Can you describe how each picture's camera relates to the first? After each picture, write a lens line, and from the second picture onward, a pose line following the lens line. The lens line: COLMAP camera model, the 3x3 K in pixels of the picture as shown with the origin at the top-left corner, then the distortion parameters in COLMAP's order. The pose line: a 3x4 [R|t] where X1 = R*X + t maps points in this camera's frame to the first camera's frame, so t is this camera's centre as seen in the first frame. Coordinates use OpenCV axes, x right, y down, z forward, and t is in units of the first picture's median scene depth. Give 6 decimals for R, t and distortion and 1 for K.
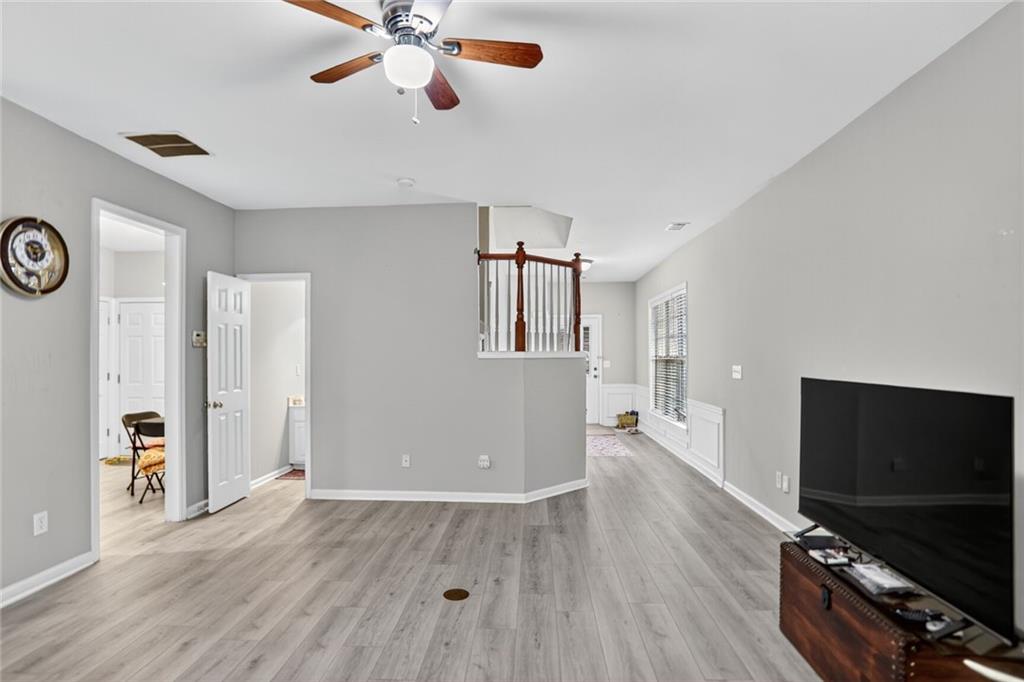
lens RADIAL K [[525.3, 0, 499.8], [0, 525.3, 343.6], [0, 0, 1]] dist [-0.089558, 0.047465]
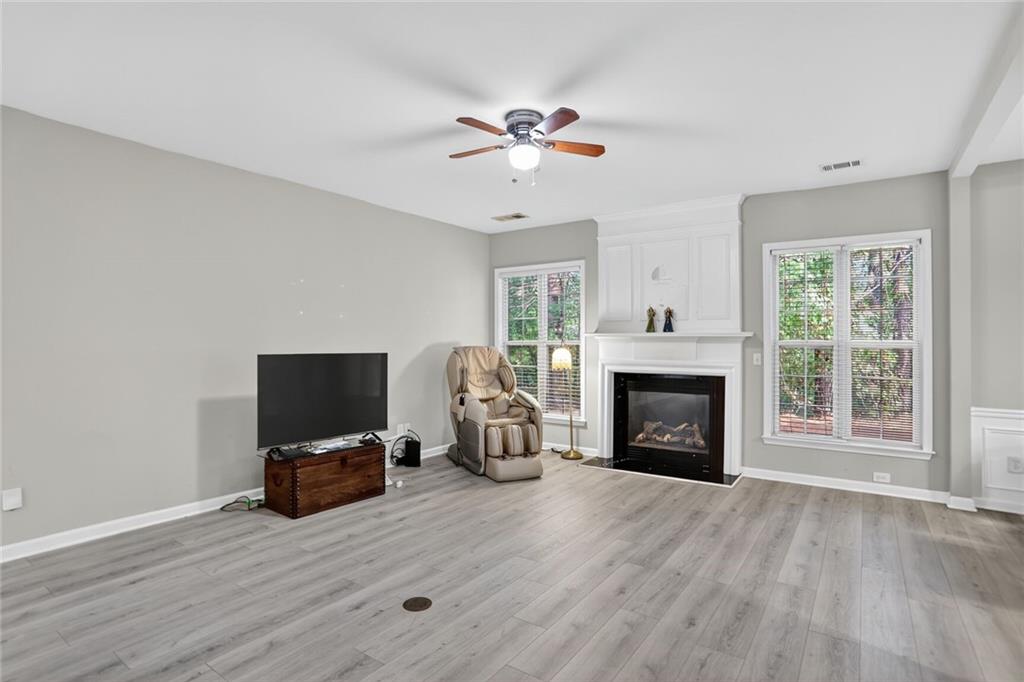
lens RADIAL K [[525.3, 0, 499.8], [0, 525.3, 343.6], [0, 0, 1]] dist [-0.089558, 0.047465]
pose [[-0.839710, 0.000732, 0.543035, -0.670089], [-0.009701, 0.999819, -0.016348, 0.044980], [-0.542949, -0.018996, -0.839551, 1.629763]]
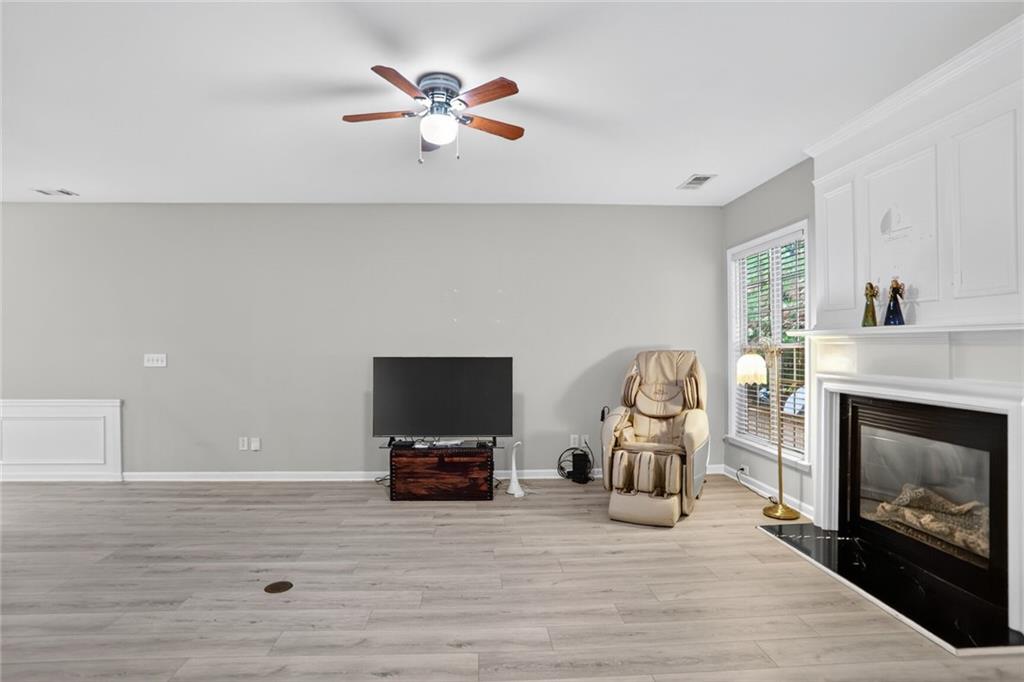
lens RADIAL K [[525.3, 0, 499.8], [0, 525.3, 343.6], [0, 0, 1]] dist [-0.089558, 0.047465]
pose [[-0.097297, 0.009038, 0.995214, -1.055897], [-0.016383, 0.999809, -0.010681, 0.028435], [-0.995121, -0.017344, -0.097130, 0.664414]]
